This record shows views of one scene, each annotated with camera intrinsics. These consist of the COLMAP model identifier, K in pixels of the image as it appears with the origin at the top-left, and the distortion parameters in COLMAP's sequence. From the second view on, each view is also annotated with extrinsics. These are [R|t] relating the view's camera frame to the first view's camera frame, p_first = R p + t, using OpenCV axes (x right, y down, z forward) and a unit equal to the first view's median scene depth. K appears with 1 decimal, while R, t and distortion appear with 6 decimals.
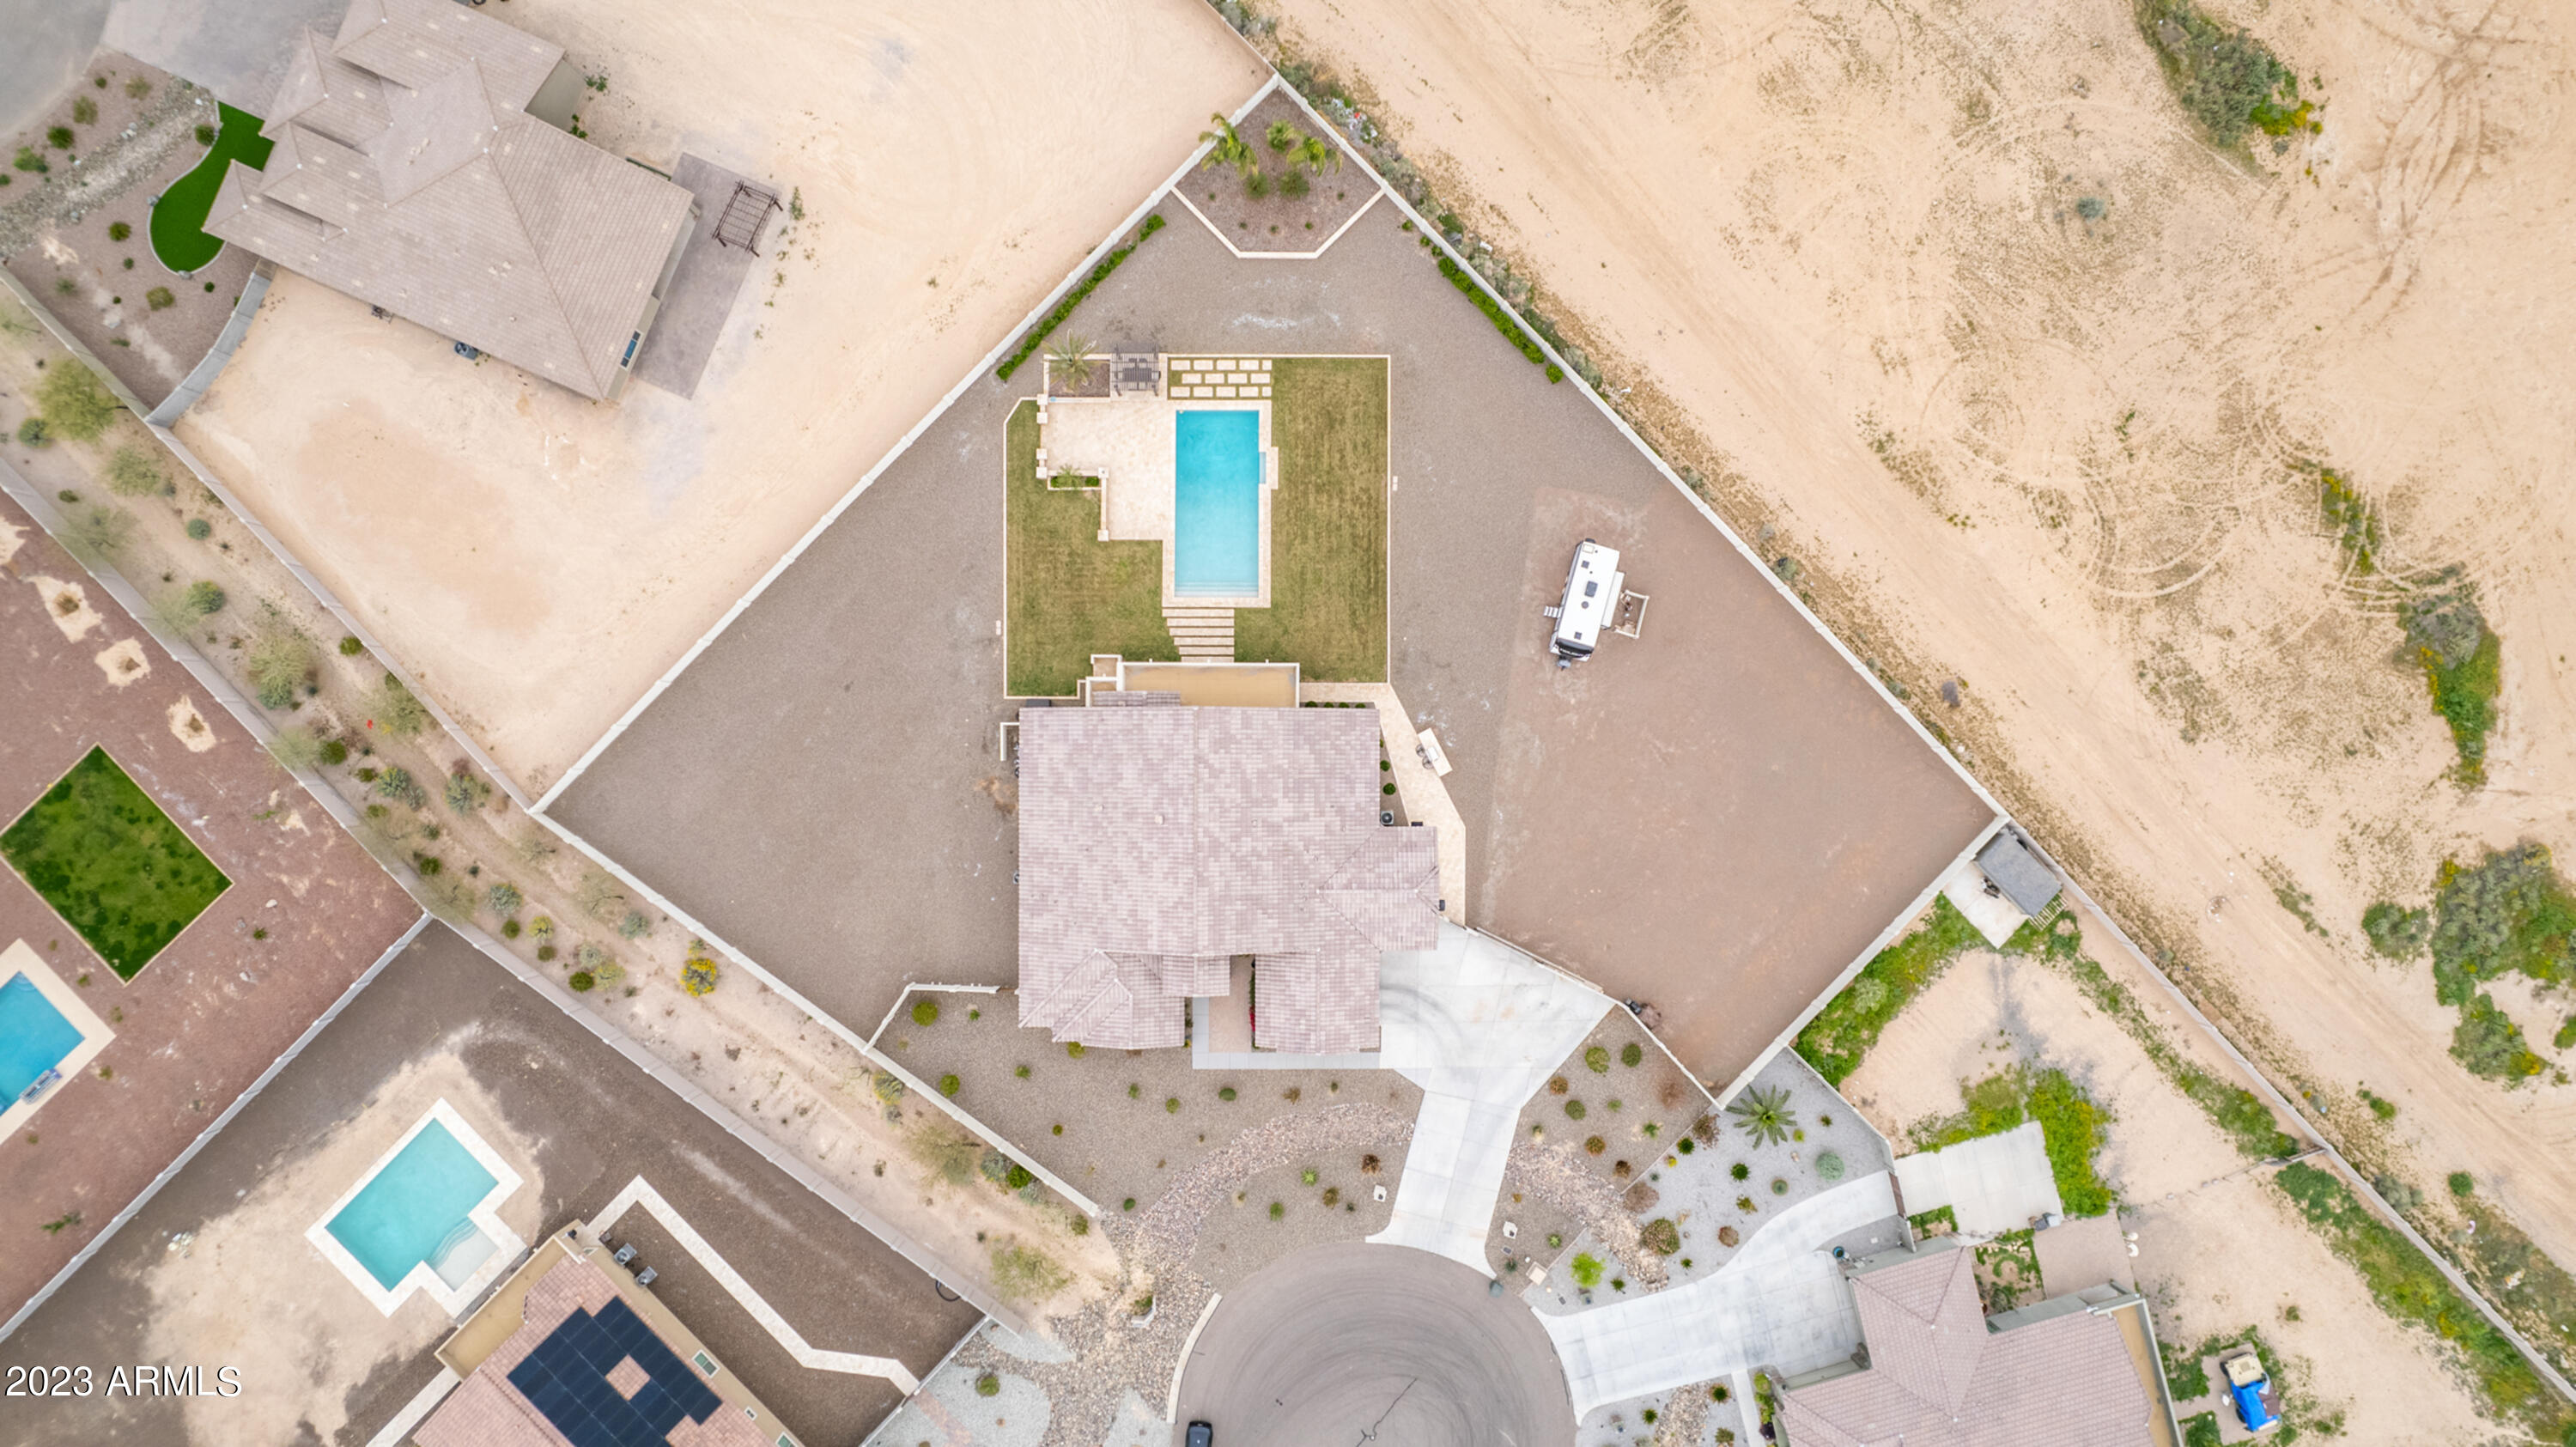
lens RADIAL K [[1678.4, 0, 1289.9], [0, 1678.4, 733.5], [0, 0, 1]] dist [-0.067860, 0.063350]
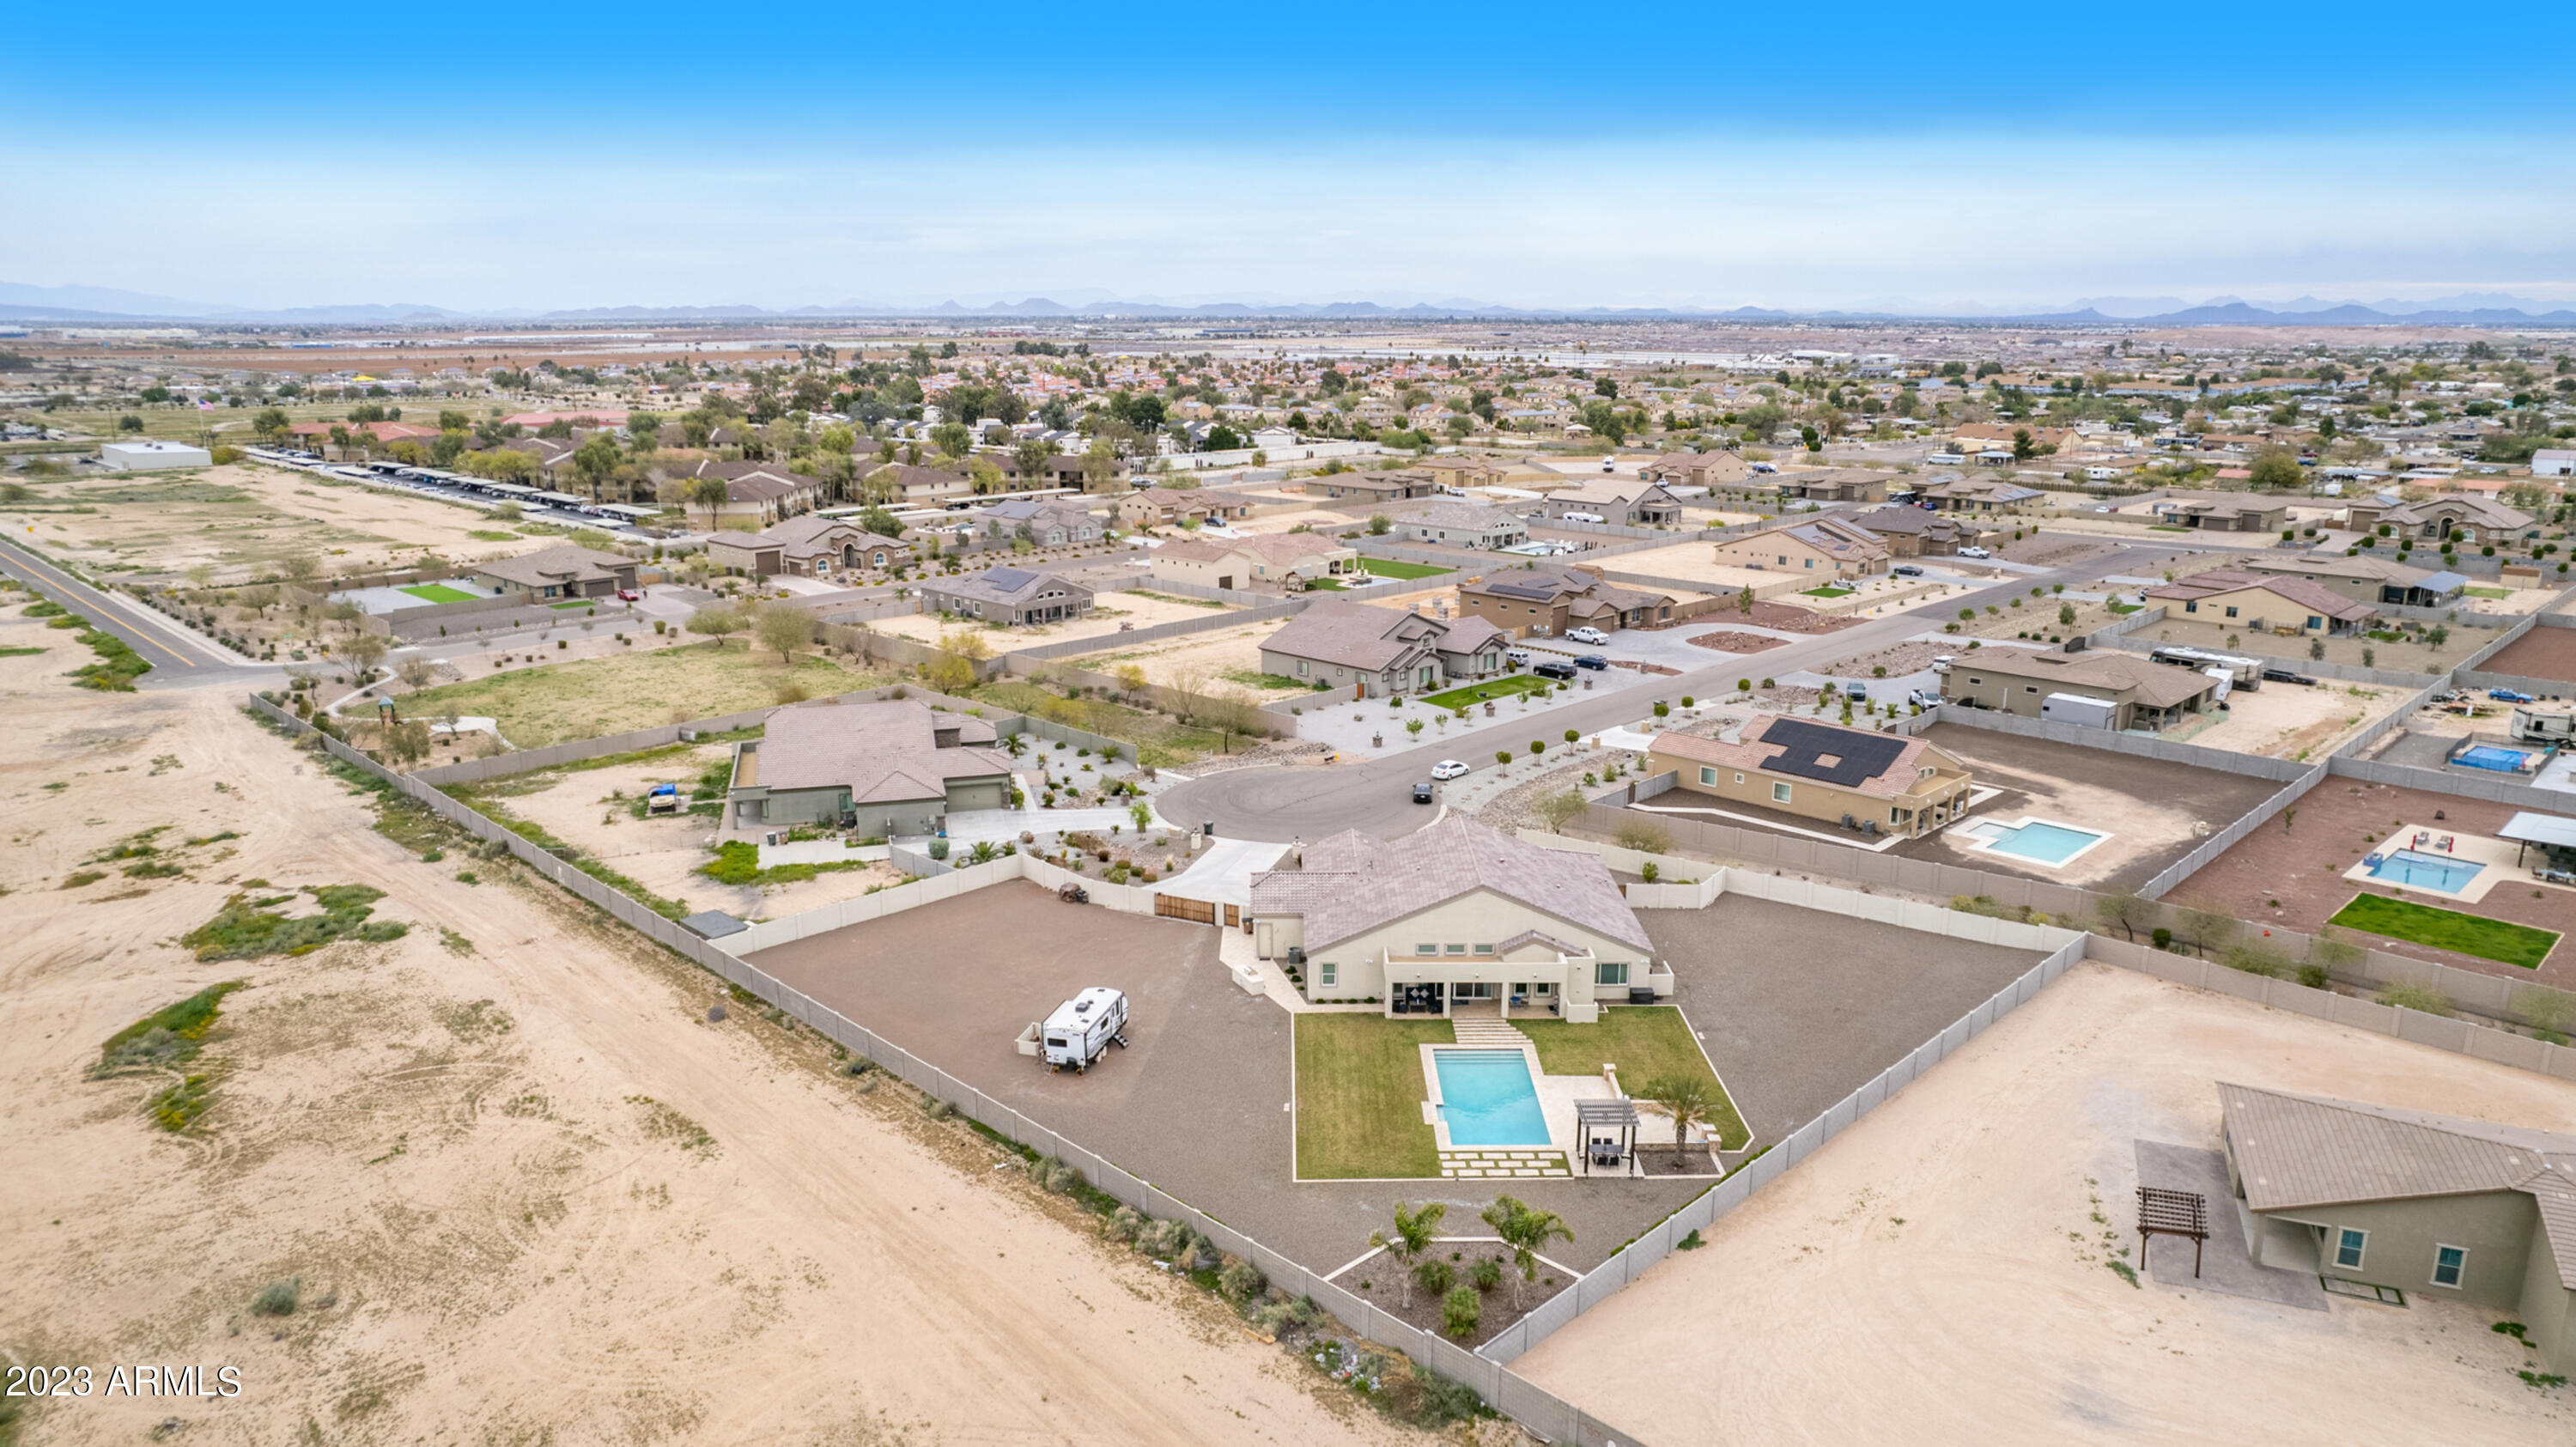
lens RADIAL K [[1672.5, 0, 1304.0], [0, 1672.5, 723.4], [0, 0, 1]] dist [-0.065997, 0.056821]
pose [[-0.999871, -0.005920, -0.014934, 0.068053], [-0.013076, -0.240106, 0.970659, -0.939280], [-0.009332, 0.970729, 0.239997, 0.601154]]
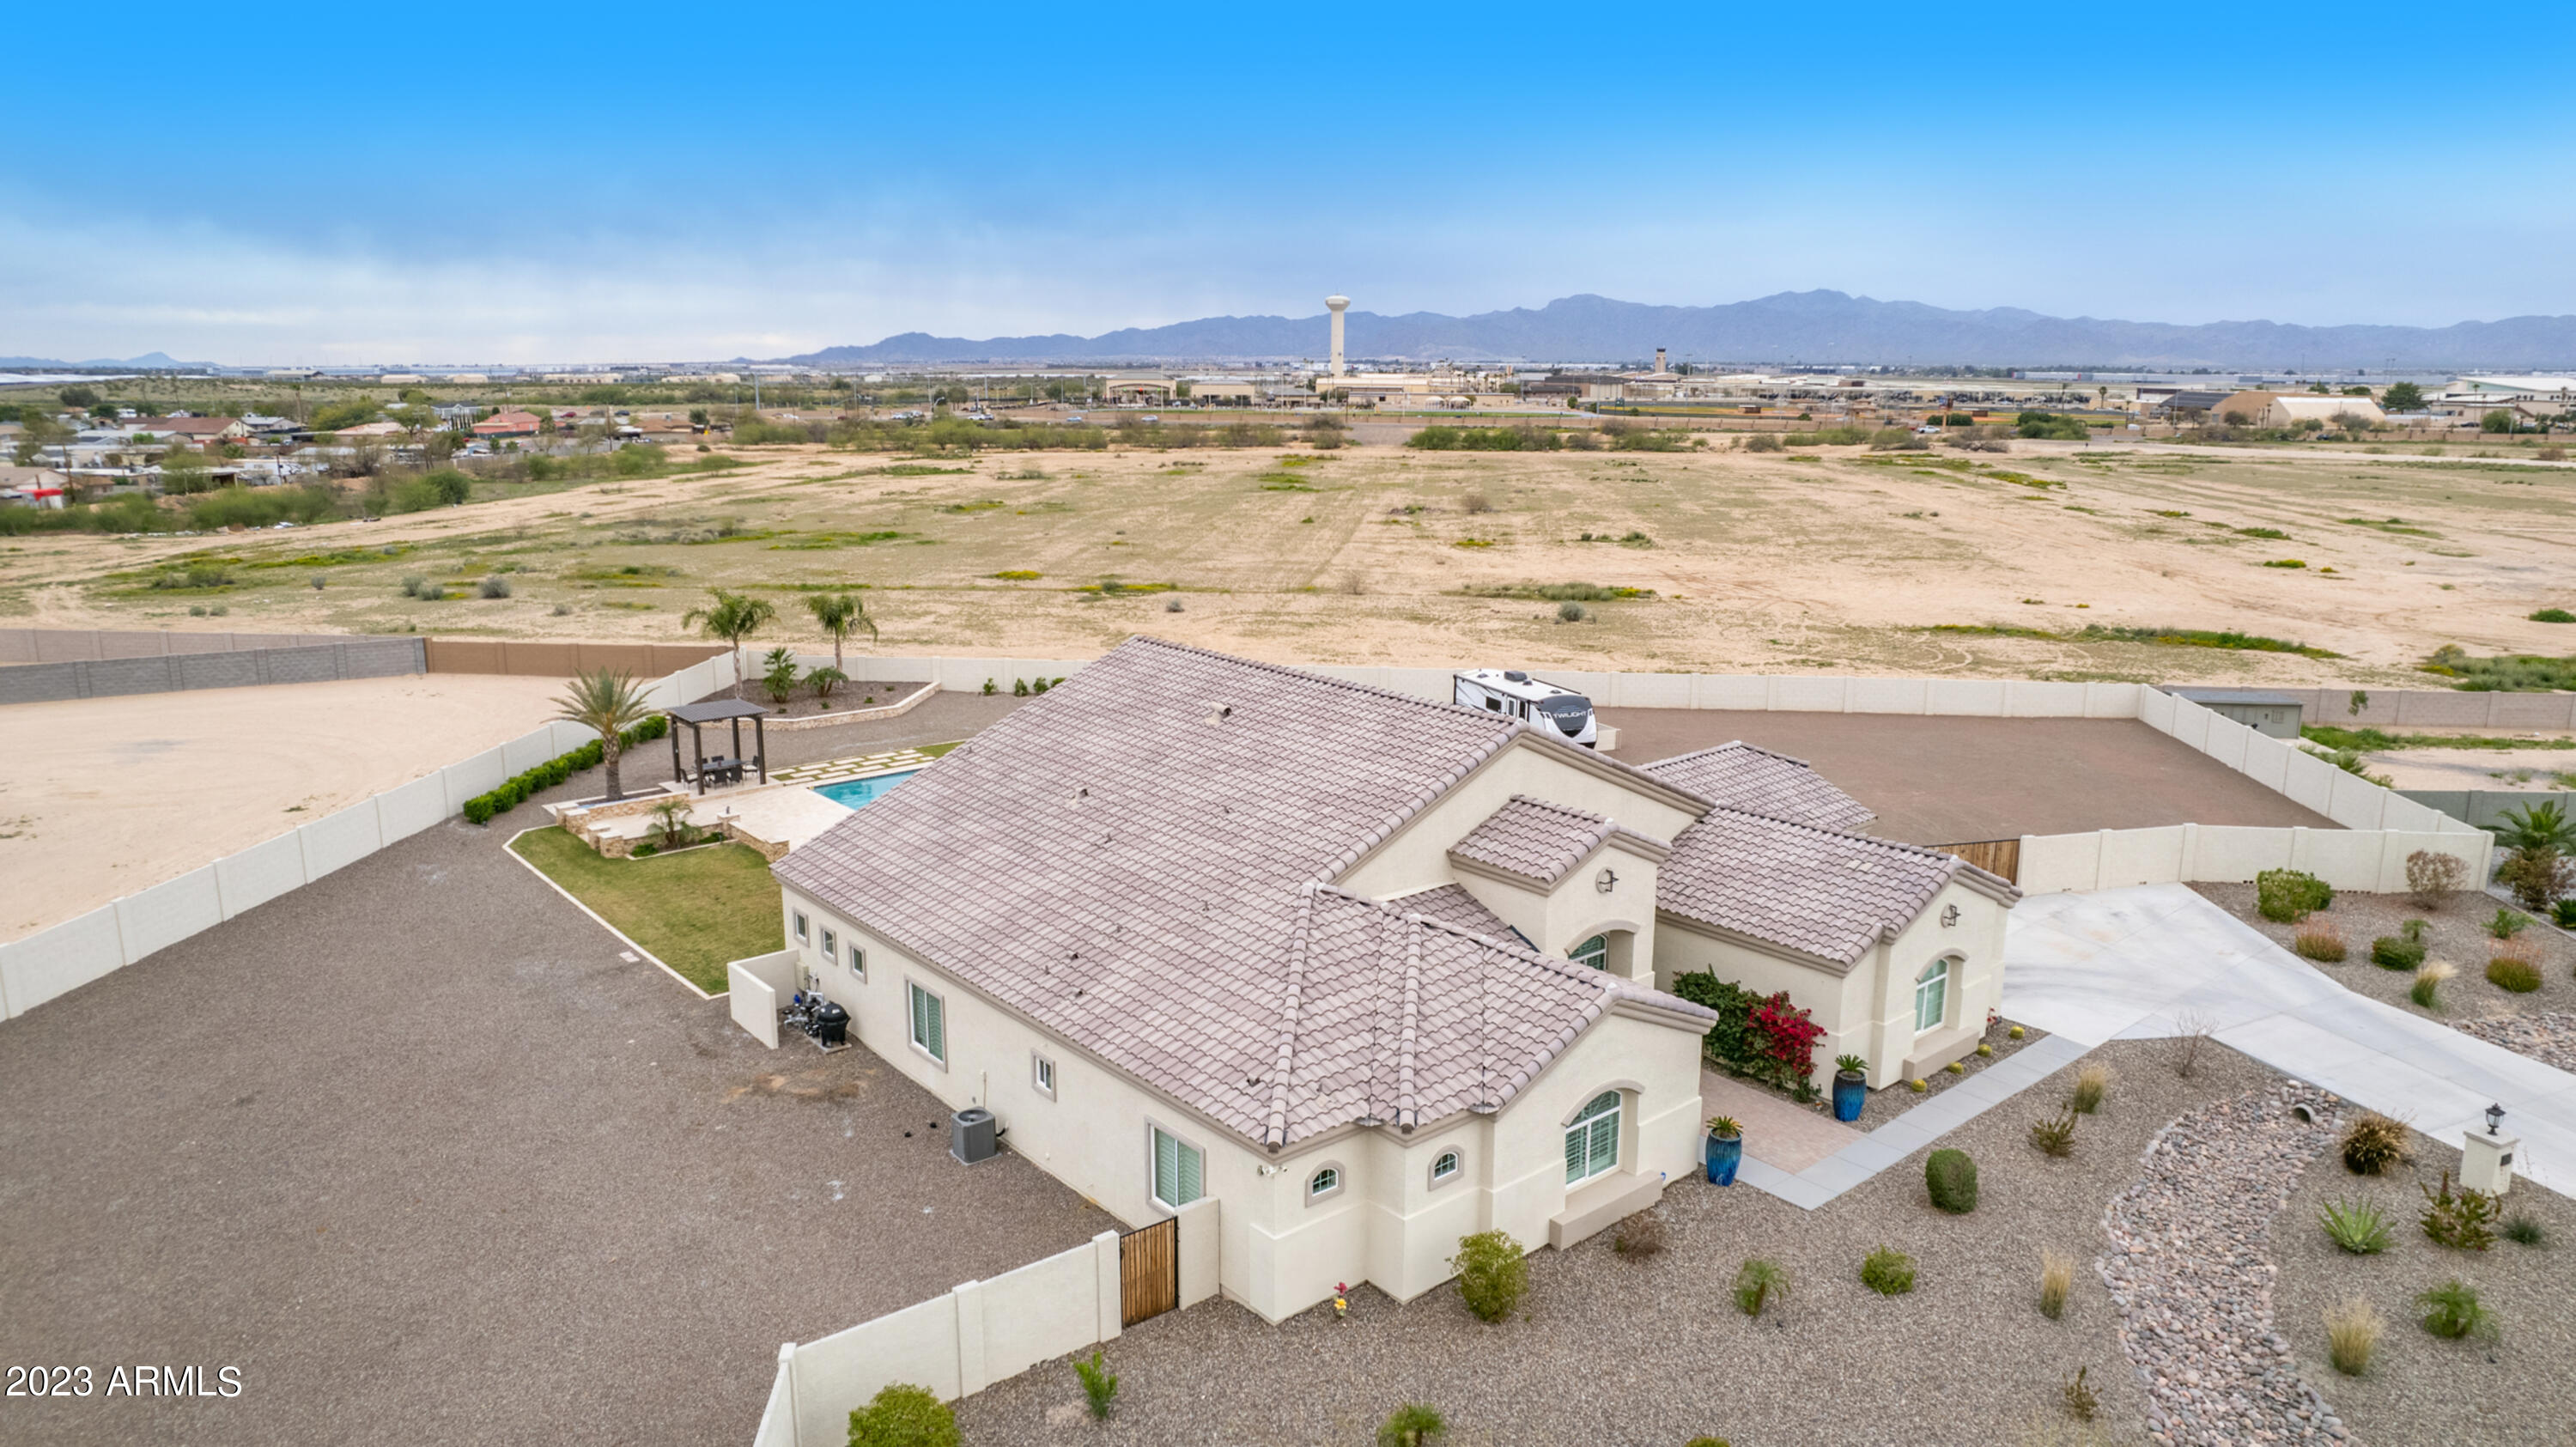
lens RADIAL K [[1687.1, 0, 1294.2], [0, 1687.1, 725.4], [0, 0, 1]] dist [-0.072535, 0.066580]
pose [[0.762083, -0.140374, 0.632080, -0.303985], [0.647475, 0.161616, -0.744753, 0.348661], [0.002390, 0.976819, 0.214054, 0.853415]]
